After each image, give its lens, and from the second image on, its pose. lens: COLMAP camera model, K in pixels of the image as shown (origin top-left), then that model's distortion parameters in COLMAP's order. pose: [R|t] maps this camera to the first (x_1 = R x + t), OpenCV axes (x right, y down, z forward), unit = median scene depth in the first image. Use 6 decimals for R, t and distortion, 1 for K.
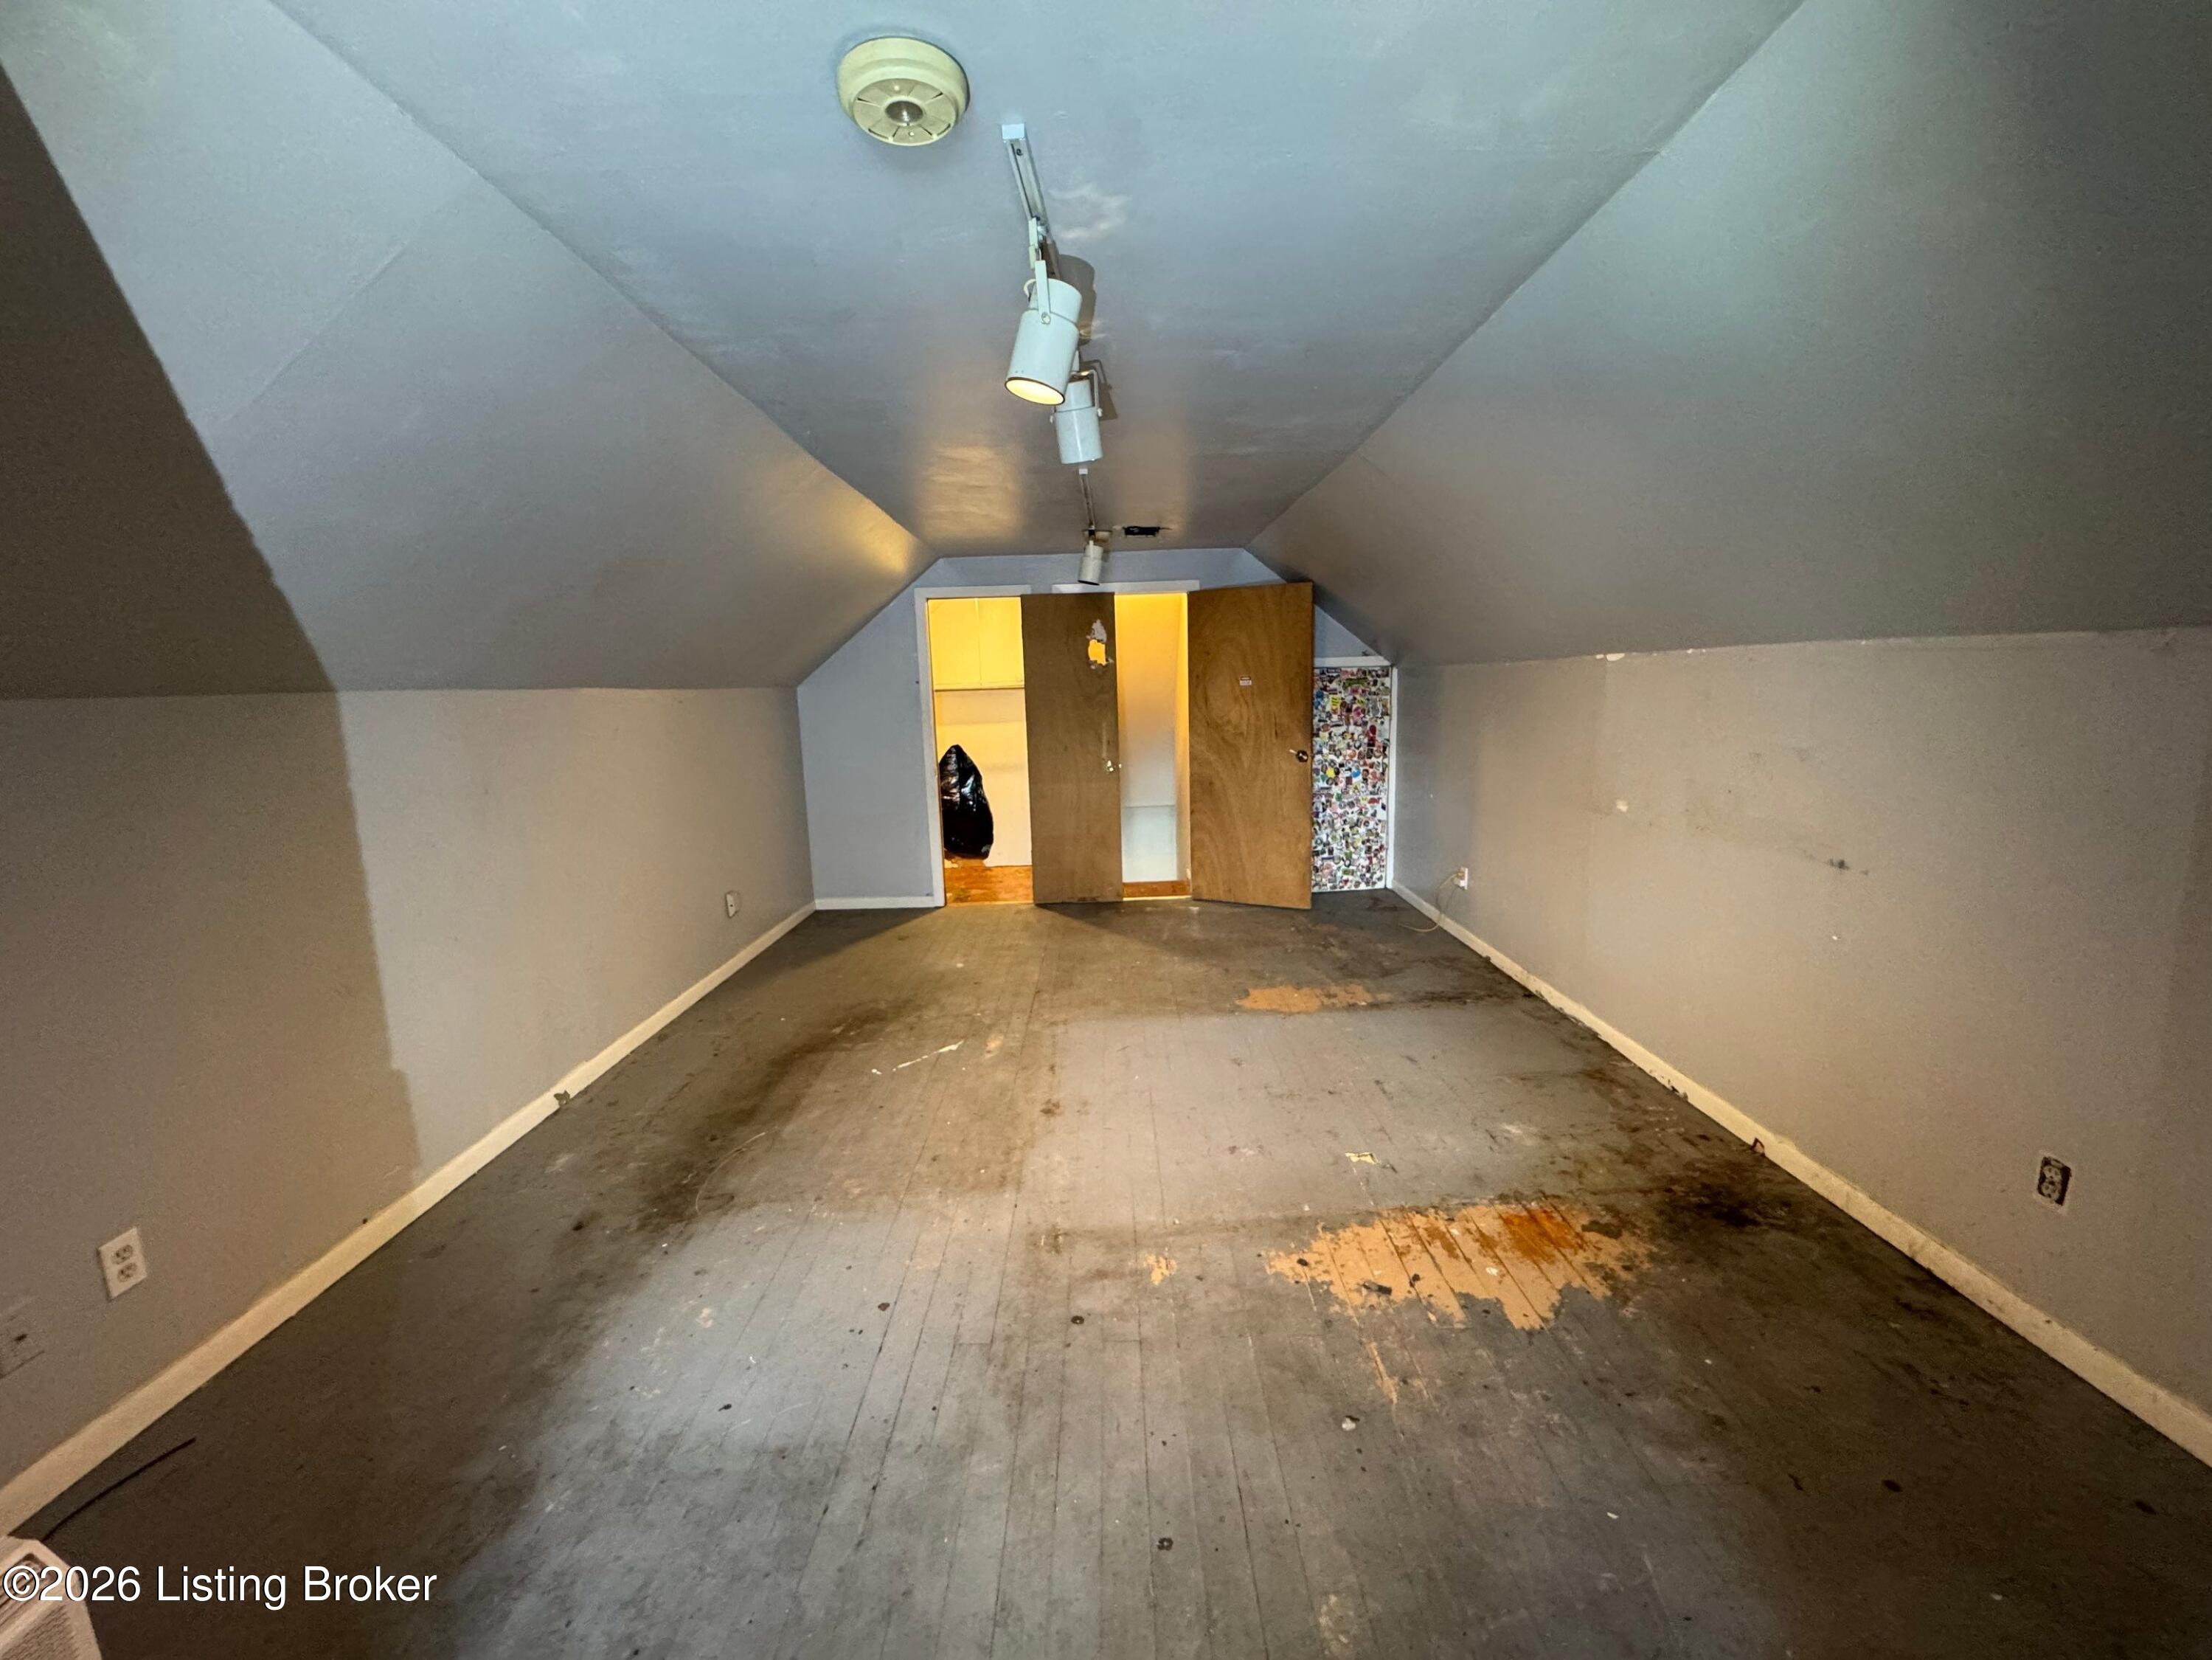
lens RADIAL K [[886.5, 0, 1121.9], [0, 886.5, 831.2], [0, 0, 1]] dist [-0.001989, 0.000607]
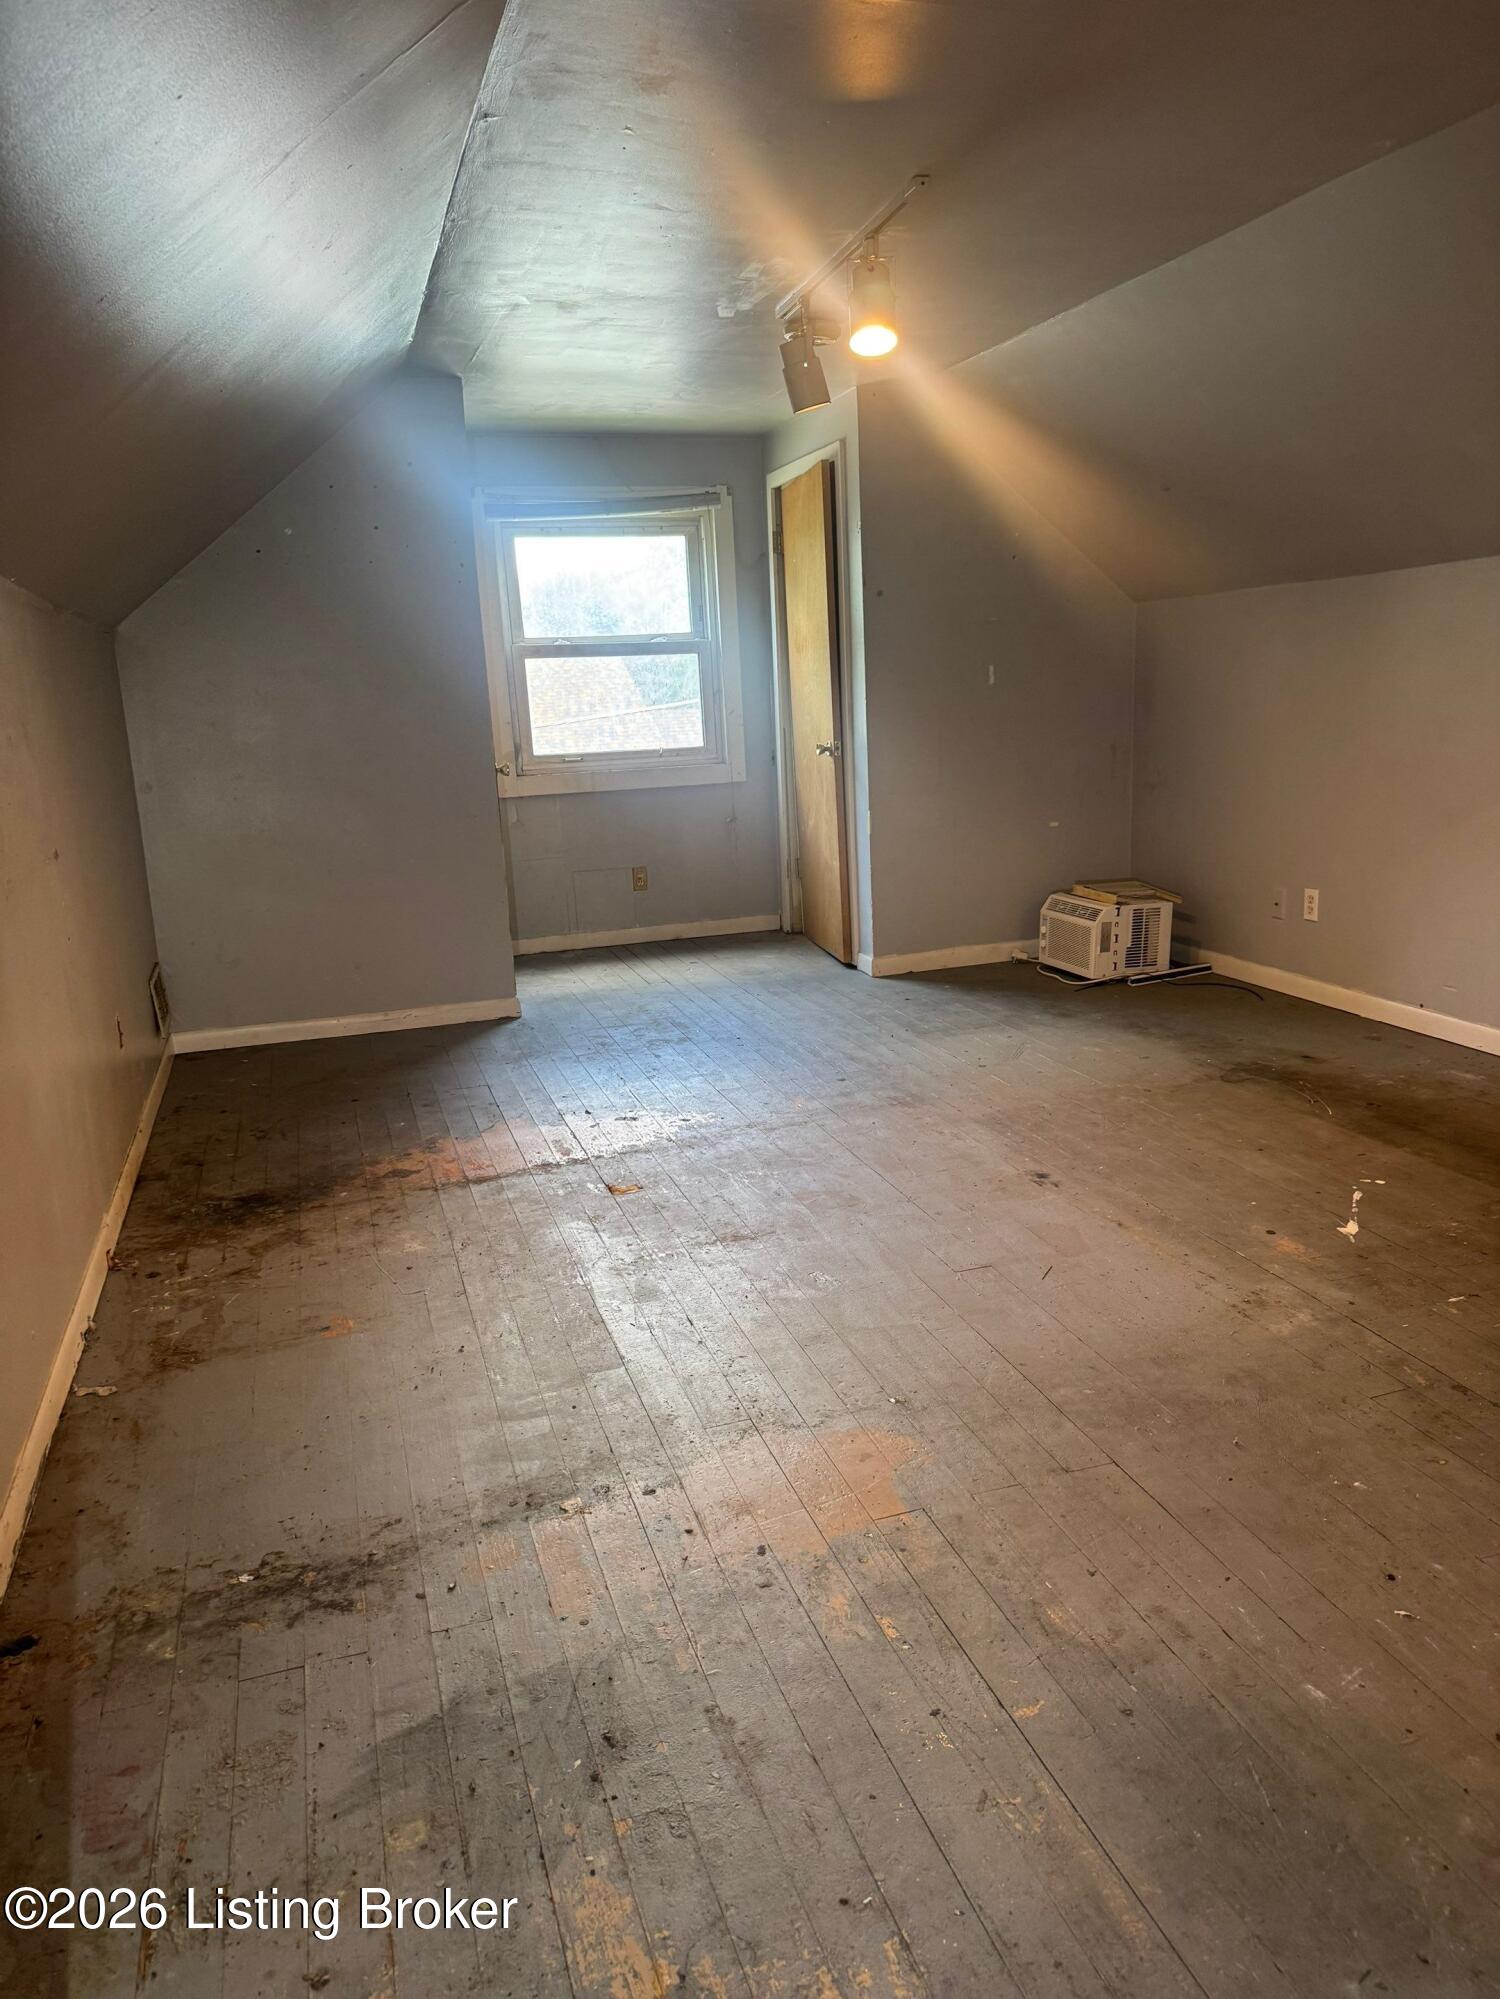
lens RADIAL K [[1403.7, 0, 759.5], [0, 1403.7, 1001.3], [0, 0, 1]] dist [0.061222, -0.021635]
pose [[-0.954380, 0.133078, -0.267298, 0.411856], [0.023203, 0.925536, 0.377947, -0.248713], [0.297691, 0.354503, -0.886402, 1.839248]]
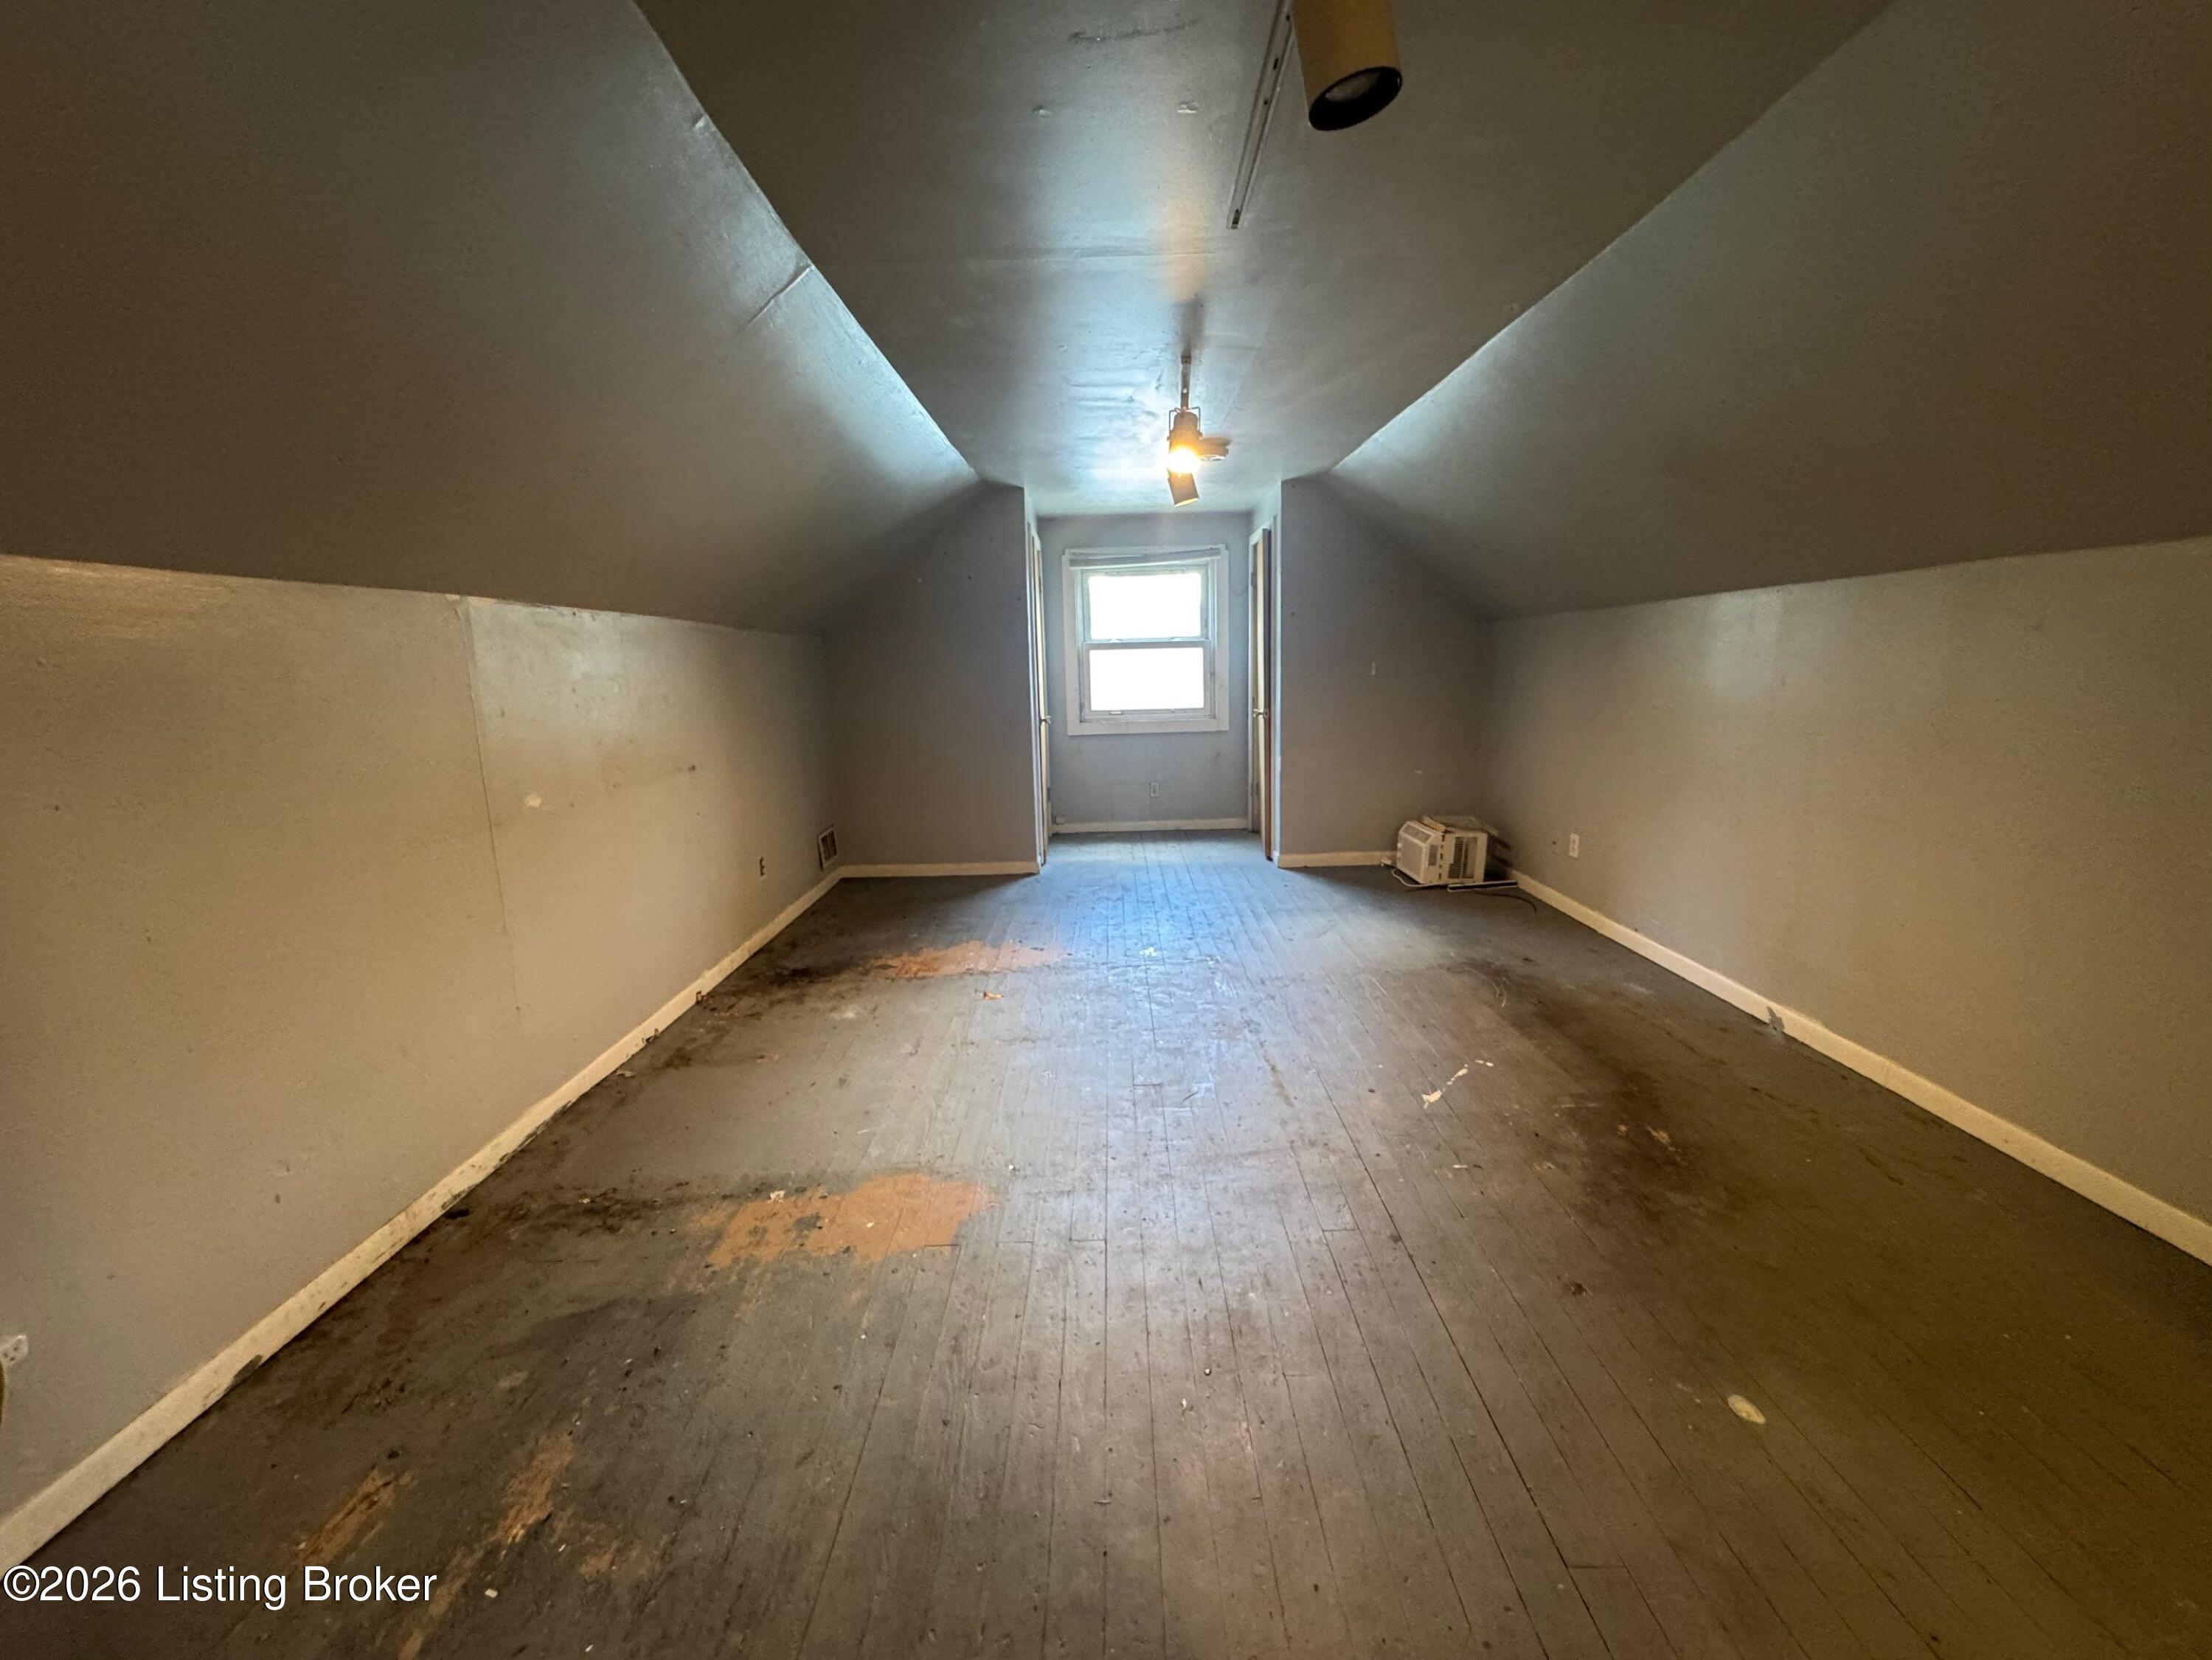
lens RADIAL K [[886.5, 0, 1110.3], [0, 886.5, 821.7], [0, 0, 1]] dist [-0.001989, 0.000607]
pose [[-0.998437, 0.049326, 0.026294, 0.044720], [0.055274, 0.941273, 0.333091, -0.256562], [-0.008320, 0.334024, -0.942528, 1.841350]]
